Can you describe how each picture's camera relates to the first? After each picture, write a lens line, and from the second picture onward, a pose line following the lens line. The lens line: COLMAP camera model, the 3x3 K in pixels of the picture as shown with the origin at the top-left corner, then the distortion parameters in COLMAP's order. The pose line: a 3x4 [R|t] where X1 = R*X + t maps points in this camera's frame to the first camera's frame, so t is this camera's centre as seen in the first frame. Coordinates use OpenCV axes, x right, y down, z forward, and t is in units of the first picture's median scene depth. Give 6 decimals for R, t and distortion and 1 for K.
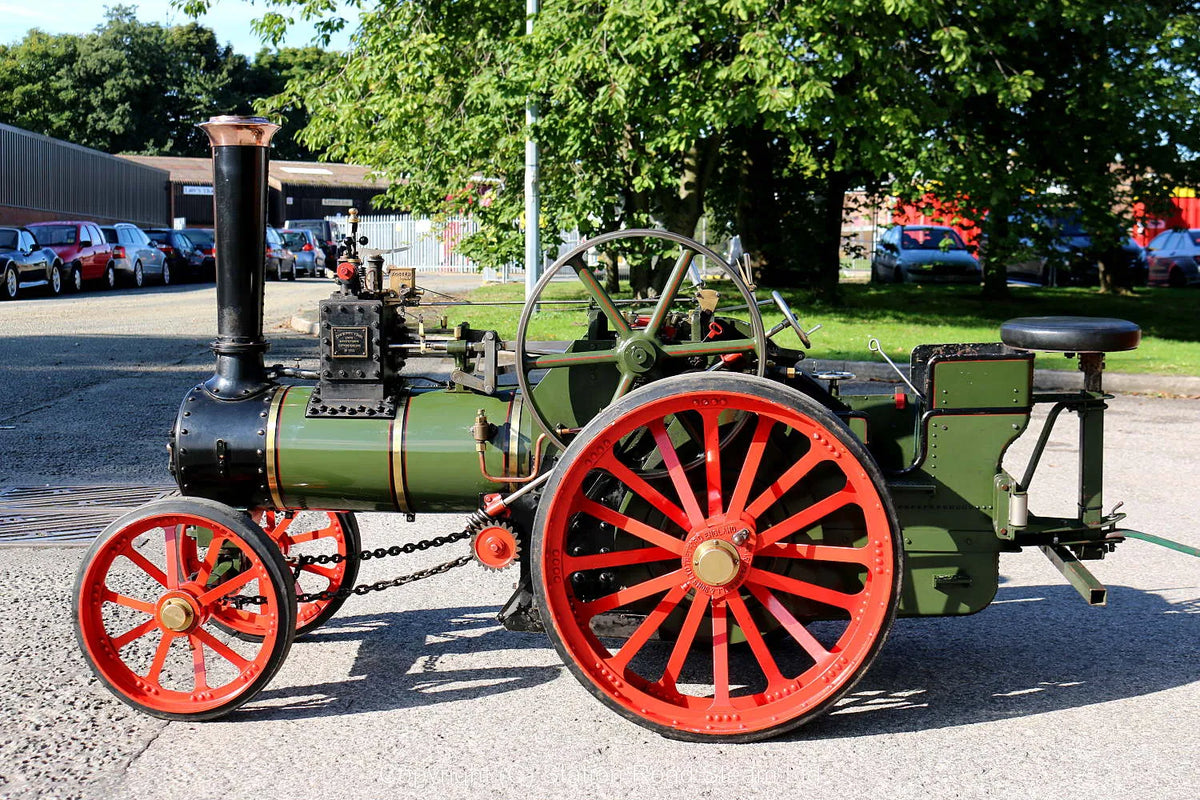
lens RADIAL K [[1592.9, 0, 600.0], [0, 1592.9, 400.0], [0, 0, 1]] dist [-0.057726, 0.025977]
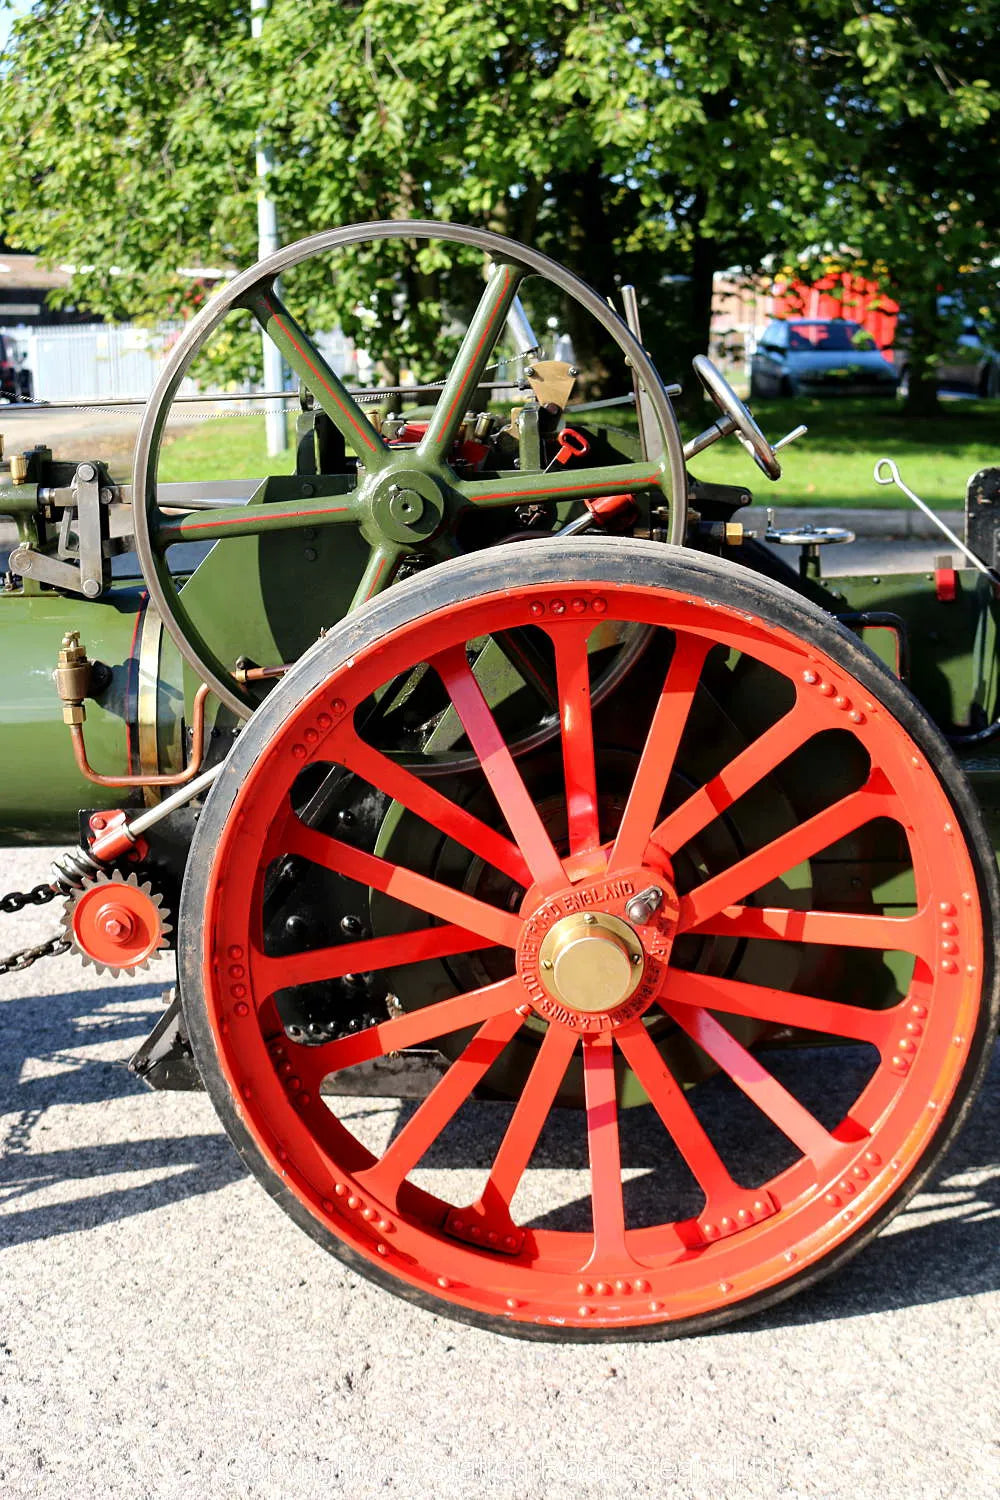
lens RADIAL K [[2048.4, 0, 524.9], [0, 2048.4, 751.3], [0, 0, 1]] dist [-0.044313, 0.074614]
pose [[0.997408, -0.035409, 0.062630, 0.016728], [0.029603, 0.995381, 0.091327, -0.009201], [-0.065574, -0.089236, 0.993850, 0.360666]]
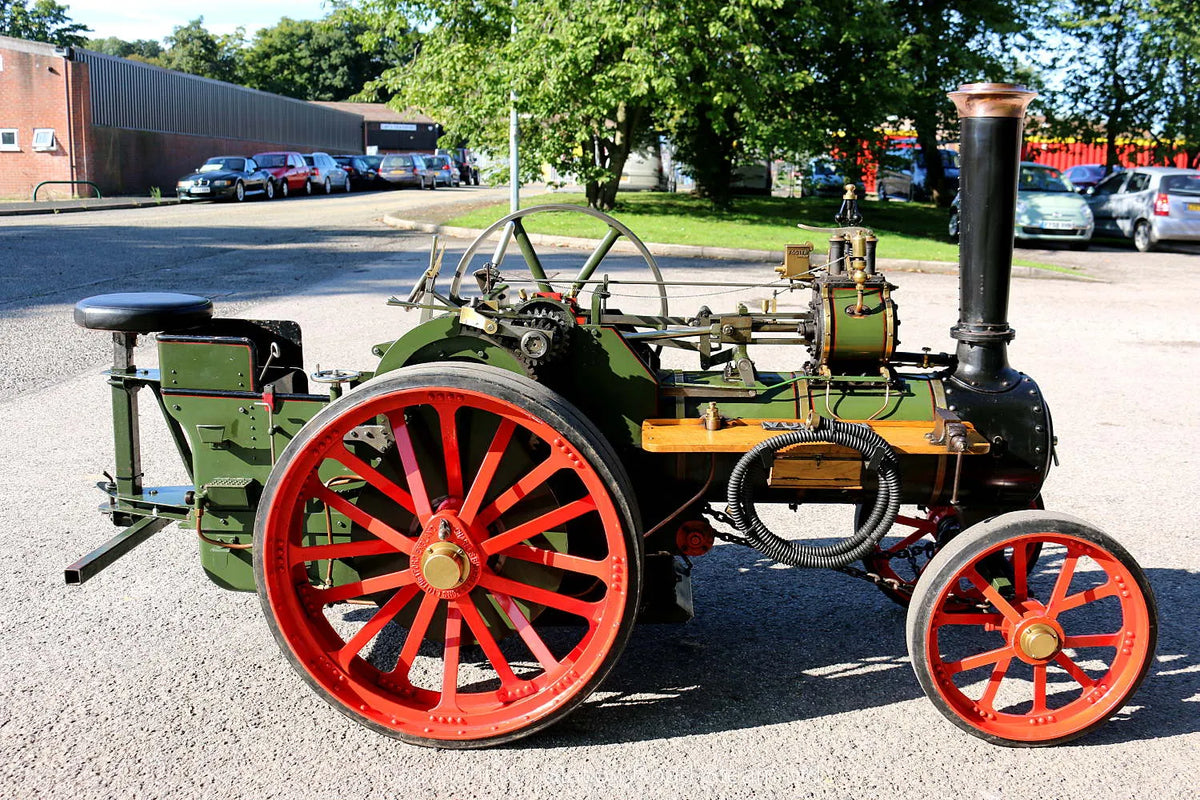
lens RADIAL K [[1179.6, 0, 600.0], [0, 1179.6, 400.0], [0, 0, 1]] dist [-0.129199, 0.127315]
pose [[0.993811, 0.029777, -0.107014, 0.728761], [-0.018406, 0.994226, 0.105713, 0.029930], [0.109544, -0.103089, 0.988622, -0.917442]]
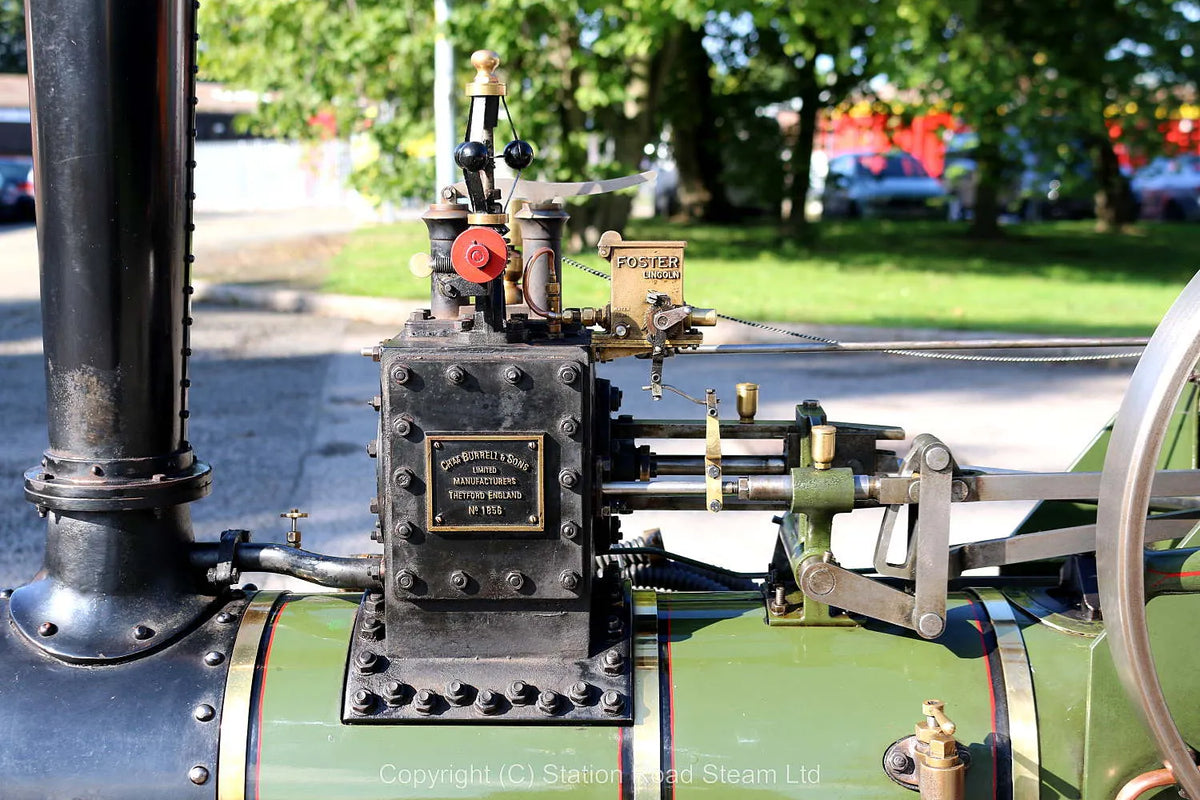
lens RADIAL K [[1706.9, 0, 600.0], [0, 1706.9, 400.0], [0, 0, 1]] dist [-0.020028, -0.050805]
pose [[0.996573, -0.015852, 0.081179, -0.149951], [0.013121, 0.999333, 0.034075, -0.058909], [-0.081665, -0.032893, 0.996117, 0.618096]]
